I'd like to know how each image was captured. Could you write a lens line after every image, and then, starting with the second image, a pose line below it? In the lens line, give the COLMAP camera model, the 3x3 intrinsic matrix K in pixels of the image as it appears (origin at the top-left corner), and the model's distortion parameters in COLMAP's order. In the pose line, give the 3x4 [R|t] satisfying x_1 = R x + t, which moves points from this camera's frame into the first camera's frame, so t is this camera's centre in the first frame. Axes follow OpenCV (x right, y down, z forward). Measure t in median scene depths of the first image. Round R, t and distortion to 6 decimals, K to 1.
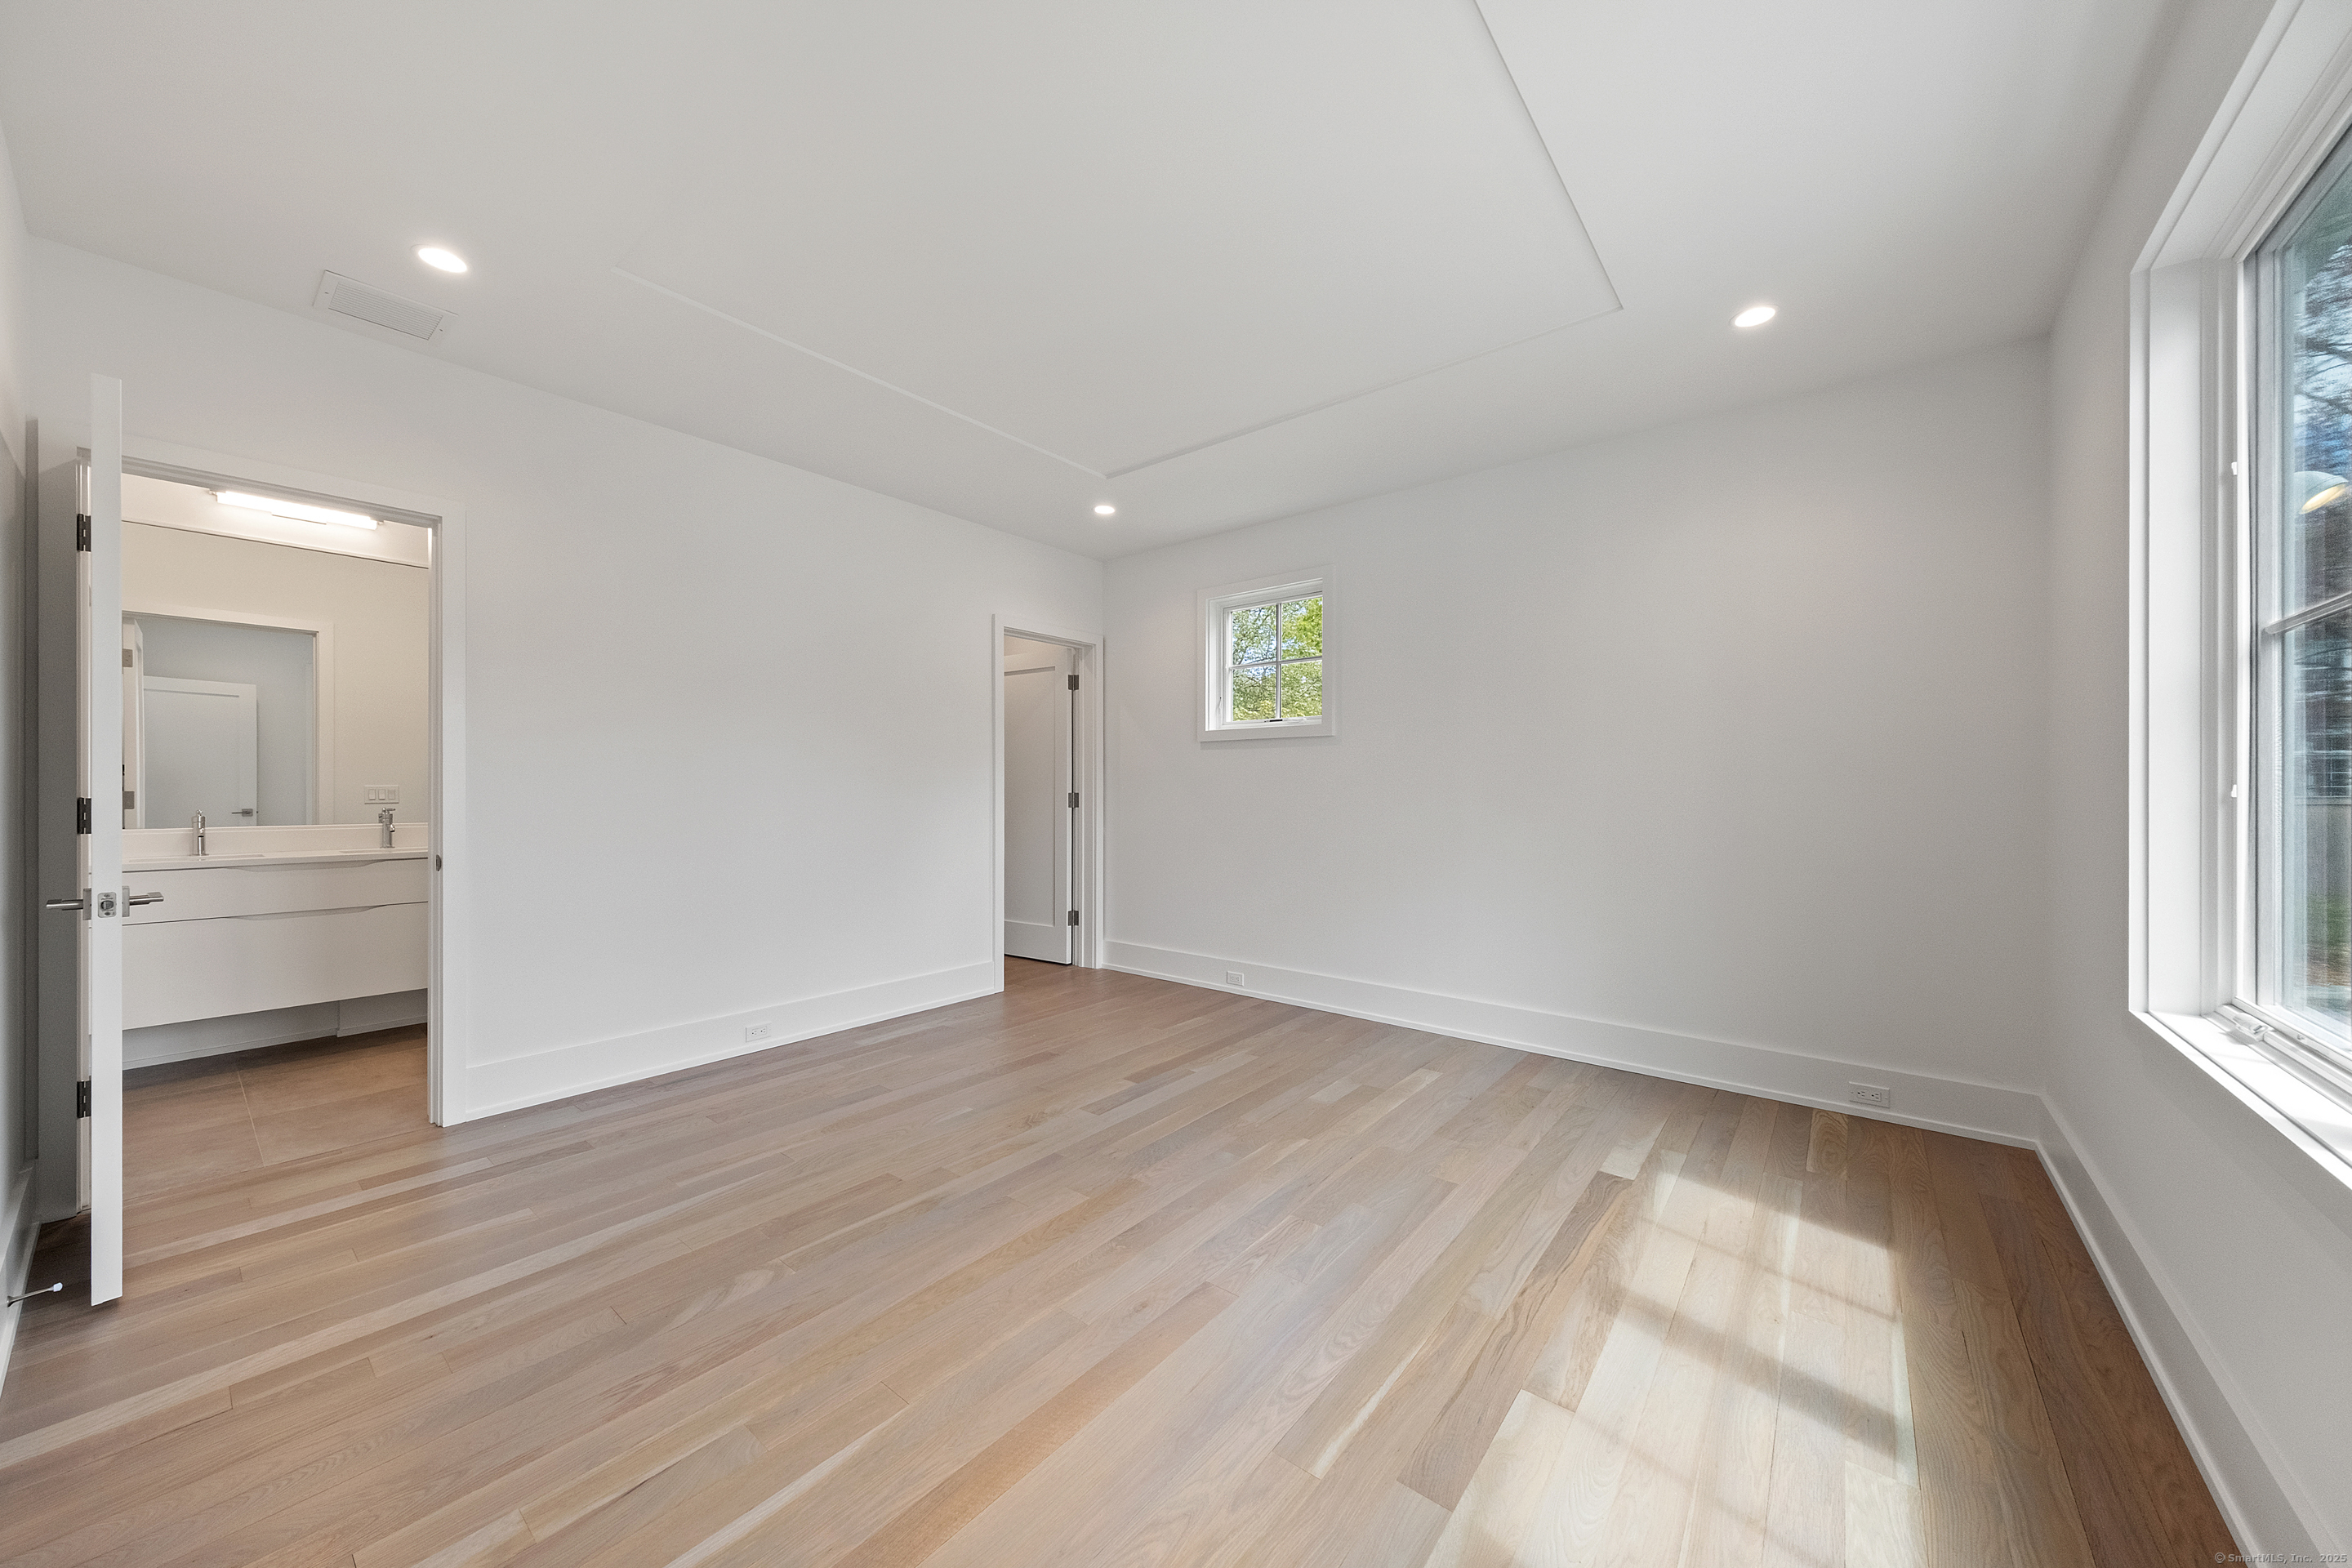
lens RADIAL K [[821.2, 0, 1182.8], [0, 821.2, 797.0], [0, 0, 1]] dist [0.000180, -0.000003]
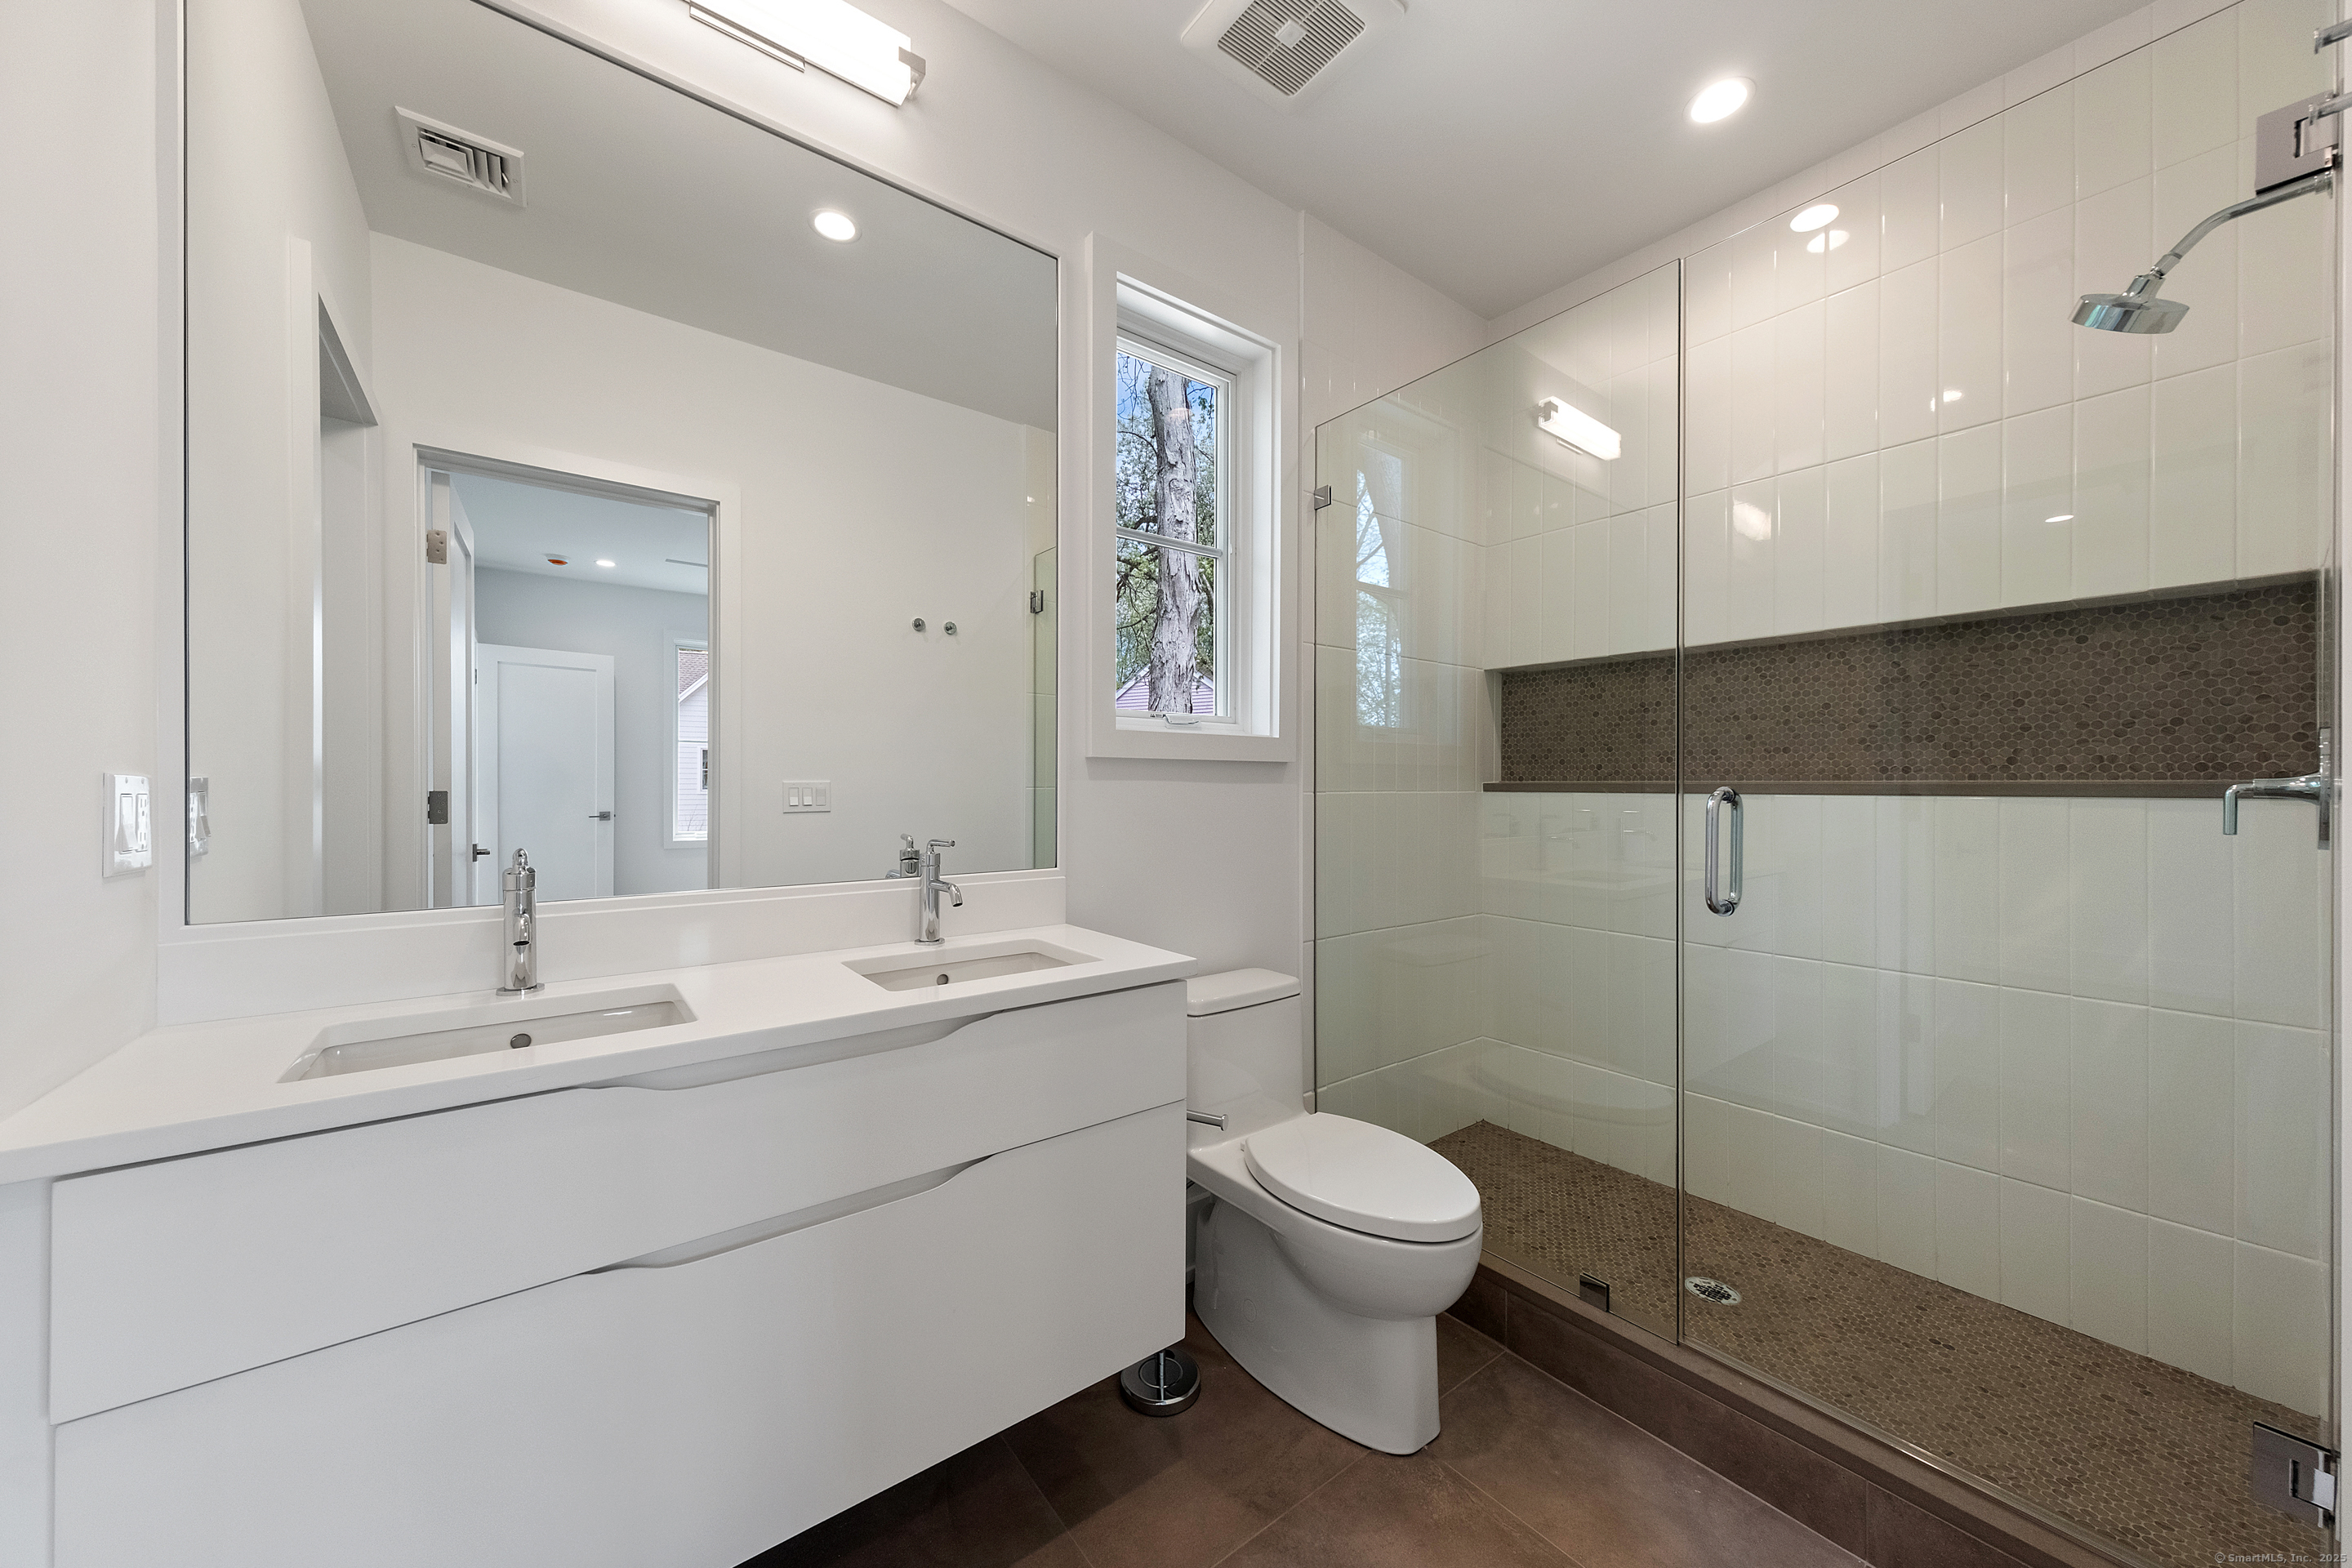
lens RADIAL K [[821.2, 0, 1172.2], [0, 821.2, 787.1], [0, 0, 1]] dist [0.000180, -0.000003]
pose [[0.971837, -0.001618, -0.235649, -0.600688], [0.001042, 0.999996, -0.002569, -0.008573], [0.235652, 0.002251, 0.971835, 0.513519]]
